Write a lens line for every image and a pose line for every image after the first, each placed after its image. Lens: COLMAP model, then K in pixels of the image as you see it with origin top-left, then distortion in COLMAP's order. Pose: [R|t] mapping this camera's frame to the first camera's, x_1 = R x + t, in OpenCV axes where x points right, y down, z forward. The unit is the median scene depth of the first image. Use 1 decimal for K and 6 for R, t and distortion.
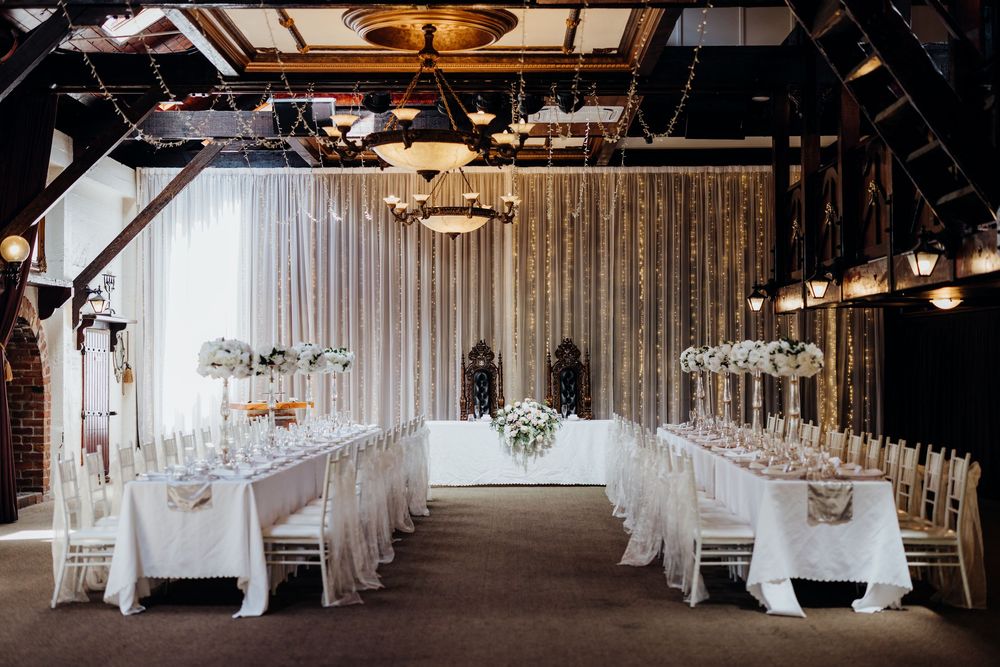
lens RADIAL K [[1673.1, 0, 499.7], [0, 1673.1, 334.1], [0, 0, 1]] dist [0.042797, 0.000000]
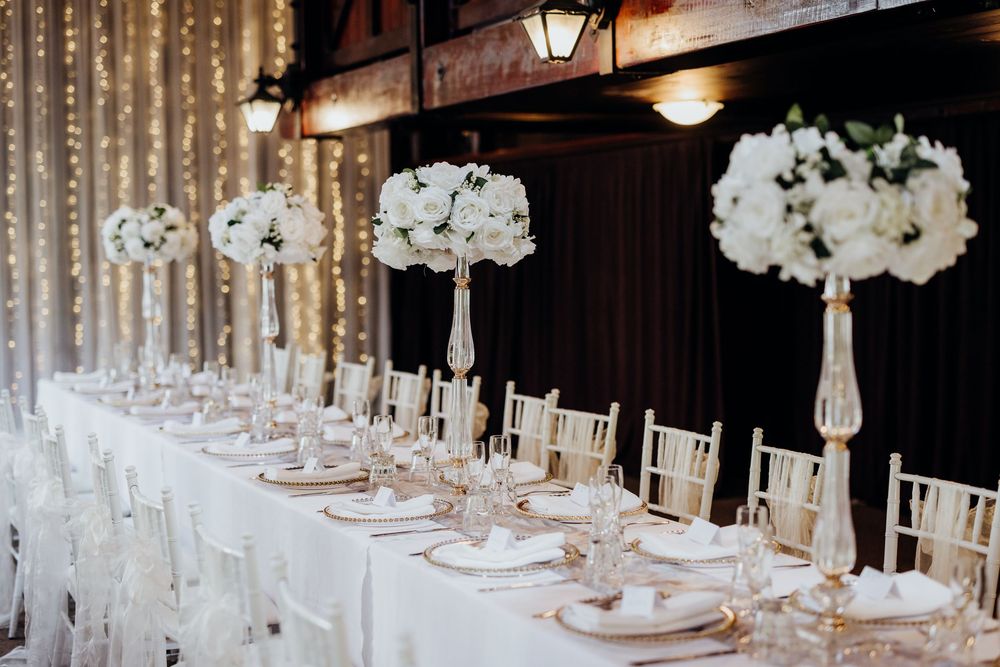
lens RADIAL K [[1673.1, 0, 499.2], [0, 1673.1, 334.3], [0, 0, 1]] dist [0.042797, 0.000000]
pose [[0.912984, -0.031130, 0.406805, 0.015697], [0.003685, 0.997673, 0.068076, 0.009050], [-0.407978, -0.060653, 0.910975, 0.428249]]
